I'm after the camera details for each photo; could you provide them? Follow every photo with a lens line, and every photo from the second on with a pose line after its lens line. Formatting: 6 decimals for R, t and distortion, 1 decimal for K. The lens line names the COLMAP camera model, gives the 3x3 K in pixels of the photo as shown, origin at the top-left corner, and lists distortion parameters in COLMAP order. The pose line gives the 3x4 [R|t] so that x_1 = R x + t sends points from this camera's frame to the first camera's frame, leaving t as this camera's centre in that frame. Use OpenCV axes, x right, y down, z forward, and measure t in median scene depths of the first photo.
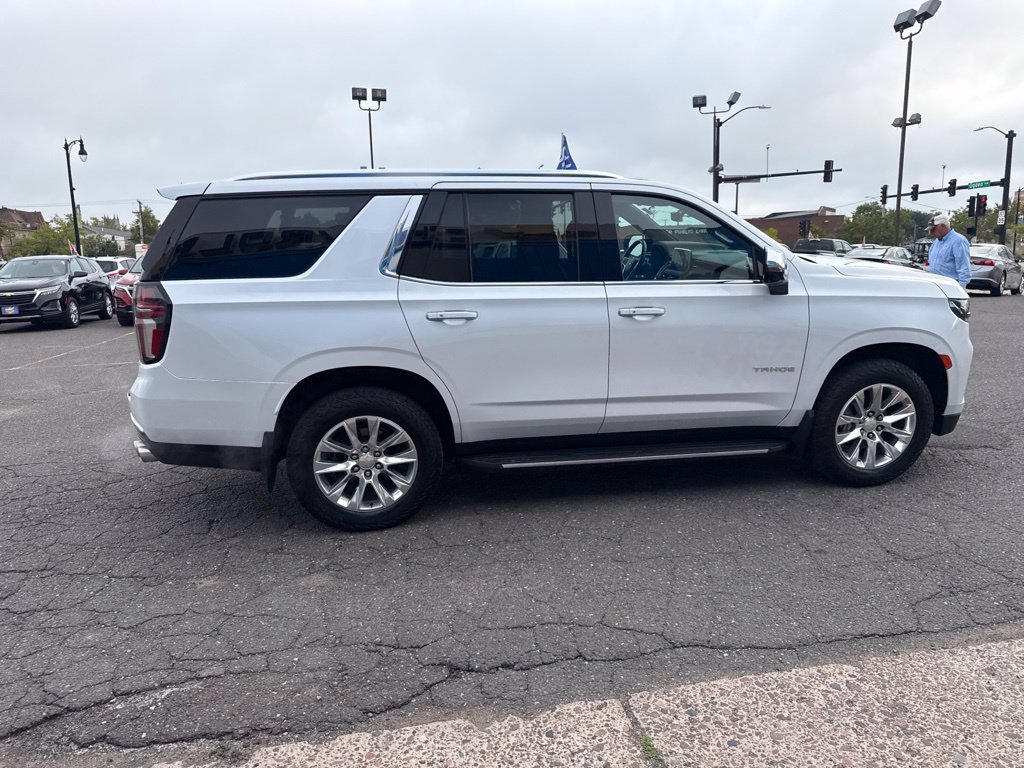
lens RADIAL K [[721.7, 0, 516.9], [0, 721.7, 388.7], [0, 0, 1]] dist [0.039246, -0.046087]
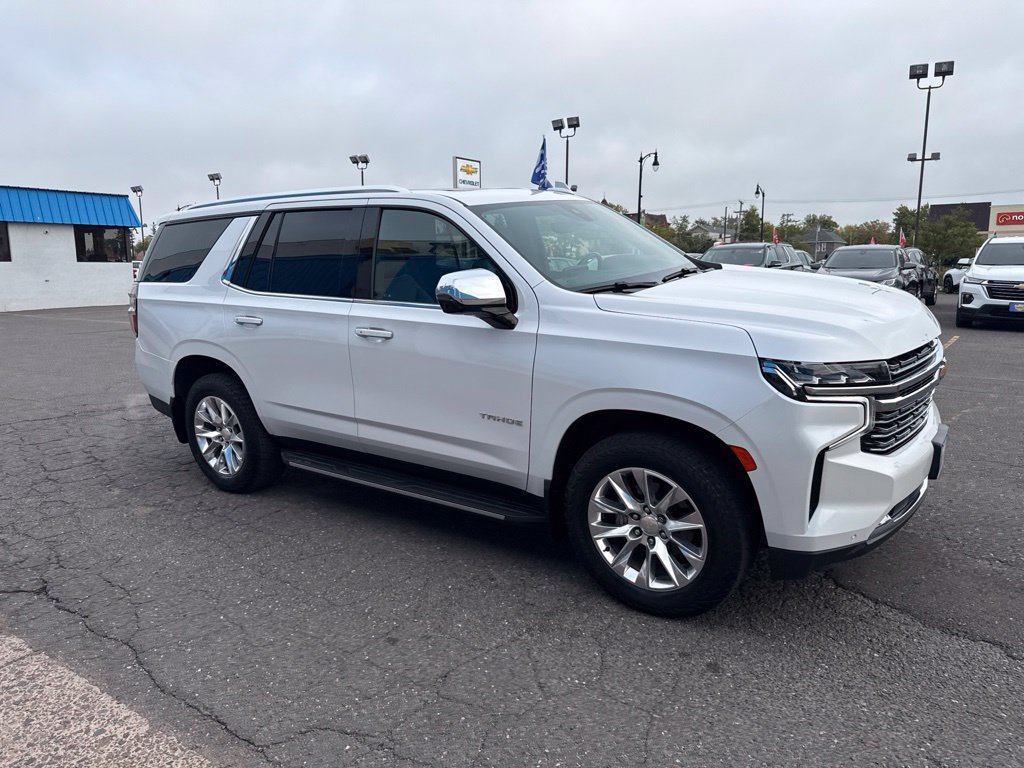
lens RADIAL K [[721.7, 0, 512.1], [0, 721.7, 386.2], [0, 0, 1]] dist [0.039246, -0.046087]
pose [[0.693622, 0.139540, -0.706694, 0.984535], [-0.138474, 0.988590, 0.059290, -0.119694], [0.706904, 0.056734, 0.705031, 0.469482]]
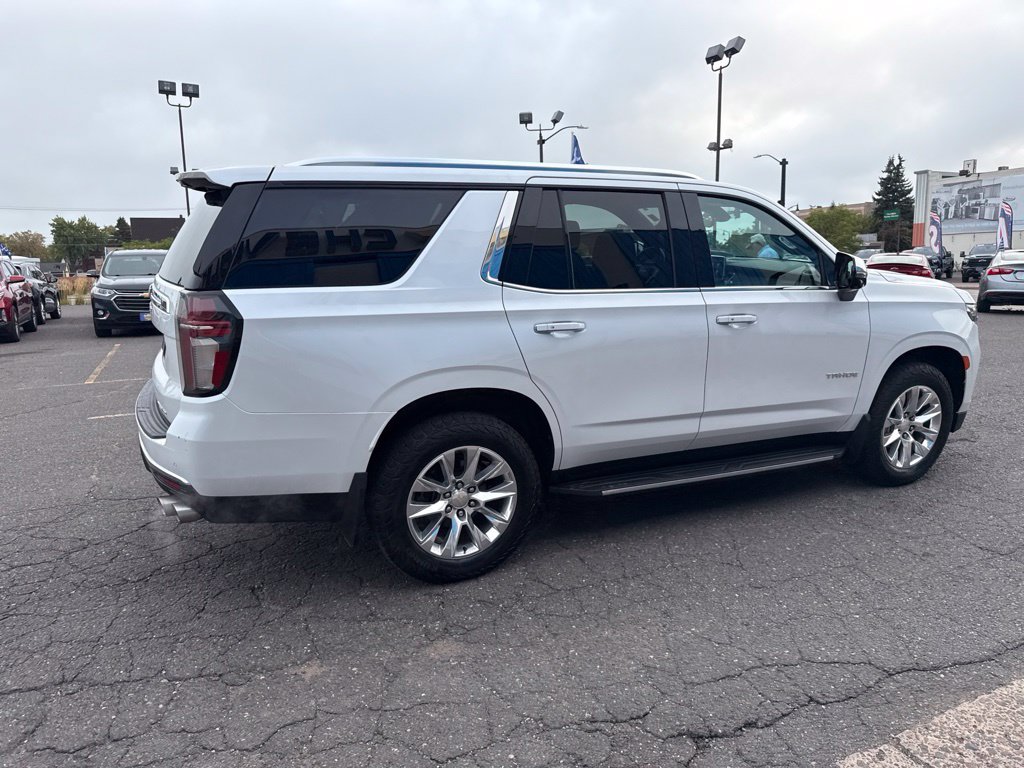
lens RADIAL K [[721.7, 0, 515.8], [0, 721.7, 388.4], [0, 0, 1]] dist [0.039246, -0.046087]
pose [[0.966268, -0.039170, 0.254542, -0.356095], [0.043264, 0.999008, -0.010501, -0.018671], [-0.253878, 0.021159, 0.967005, 0.155324]]
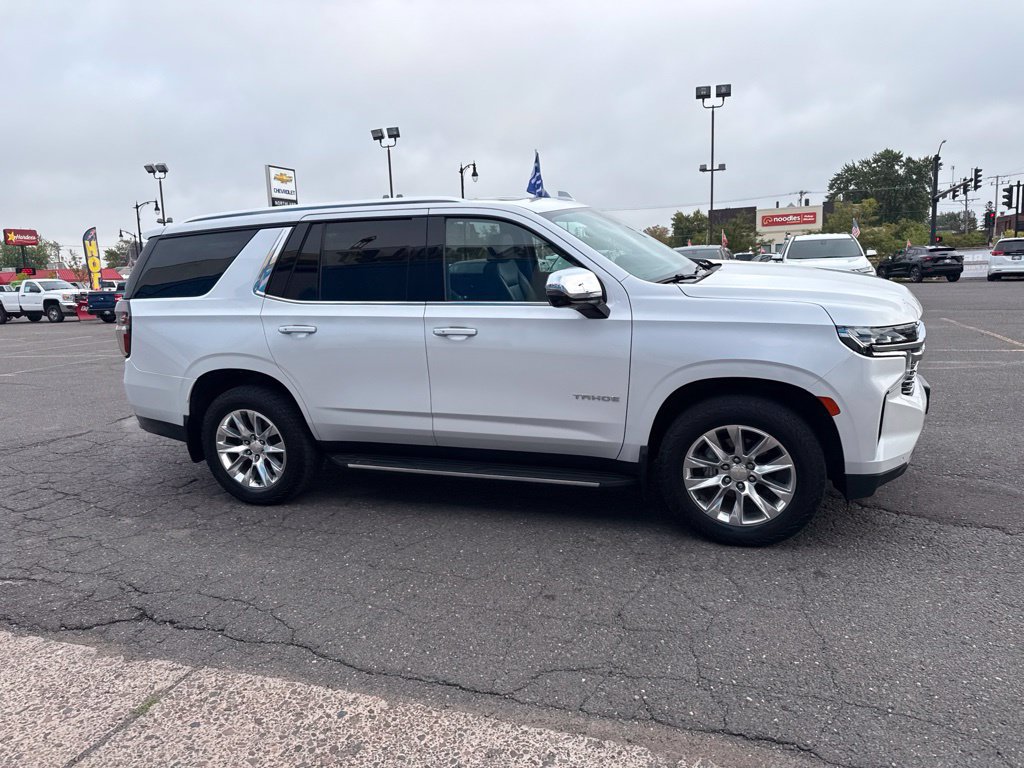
lens RADIAL K [[721.7, 0, 515.4], [0, 721.7, 381.6], [0, 0, 1]] dist [0.039246, -0.046087]
pose [[0.860379, 0.067239, -0.505199, 0.774361], [-0.069531, 0.997477, 0.014343, -0.056879], [0.504889, 0.022787, 0.862884, 0.165032]]
